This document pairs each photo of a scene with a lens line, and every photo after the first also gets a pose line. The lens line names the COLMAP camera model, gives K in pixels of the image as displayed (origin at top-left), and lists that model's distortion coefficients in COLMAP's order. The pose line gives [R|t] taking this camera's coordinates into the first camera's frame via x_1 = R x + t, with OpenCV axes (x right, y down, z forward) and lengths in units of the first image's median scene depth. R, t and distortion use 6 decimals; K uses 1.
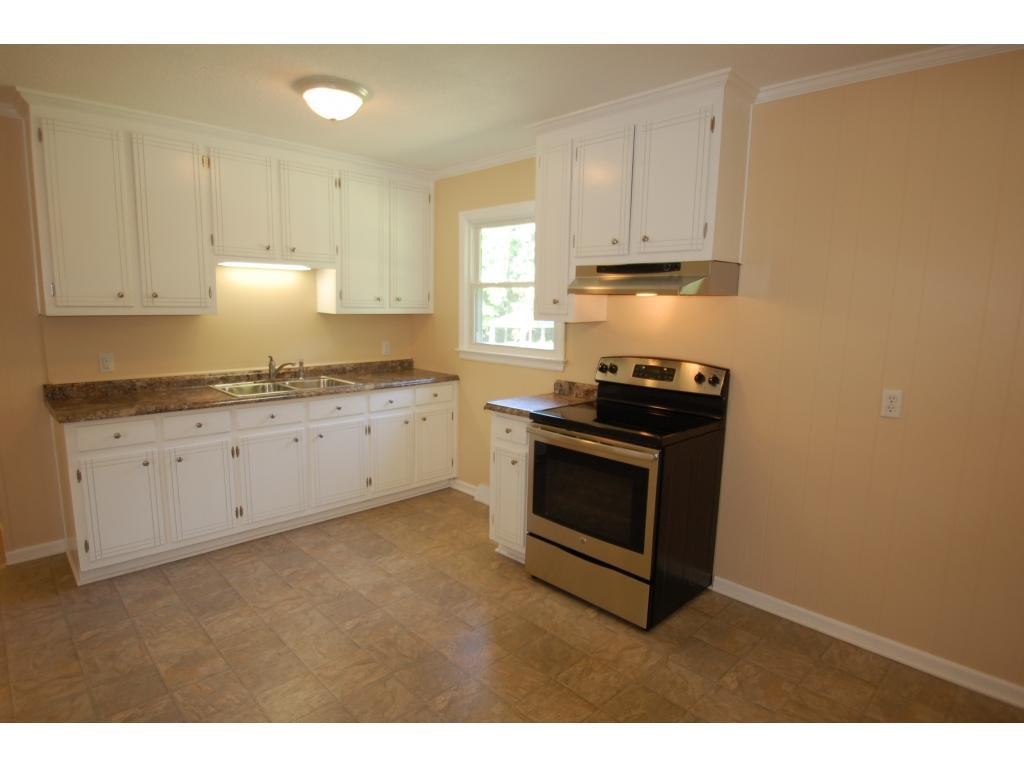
lens RADIAL K [[561.5, 0, 495.7], [0, 561.5, 393.5], [0, 0, 1]] dist [-0.018167, -0.001637]
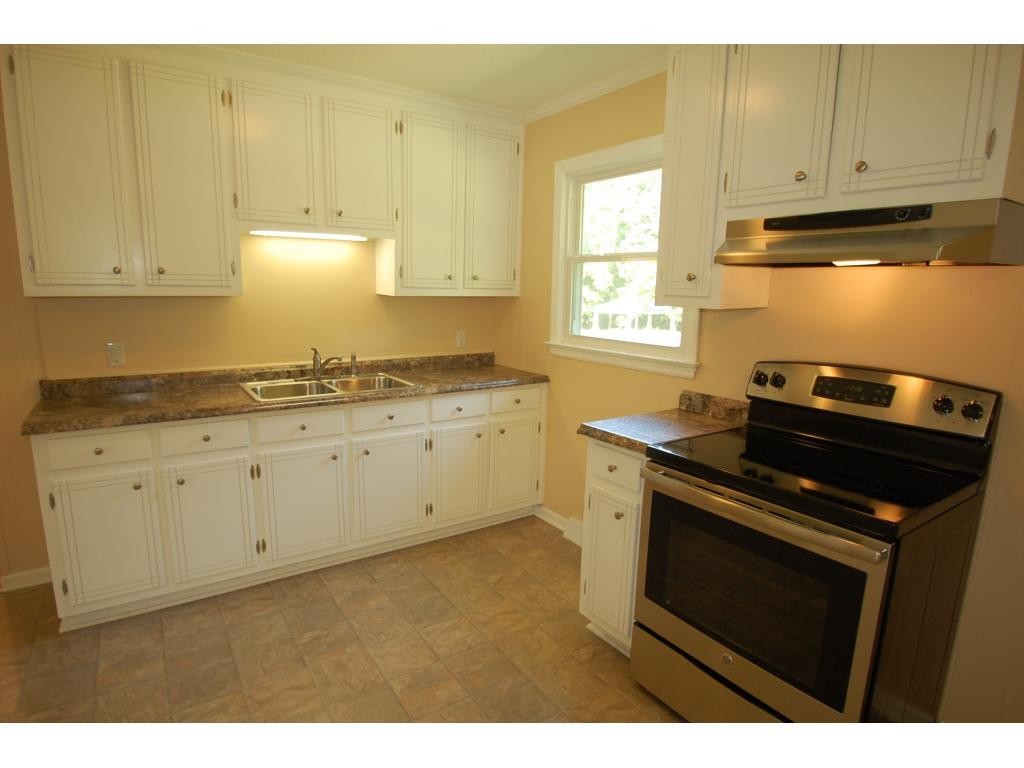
lens RADIAL K [[561.5, 0, 496.1], [0, 561.5, 394.5], [0, 0, 1]] dist [-0.018167, -0.001637]
pose [[0.983568, 0.033646, -0.177375, 0.001784], [-0.028790, 0.999139, 0.029880, -0.036913], [0.178228, -0.024282, 0.983690, 0.290723]]
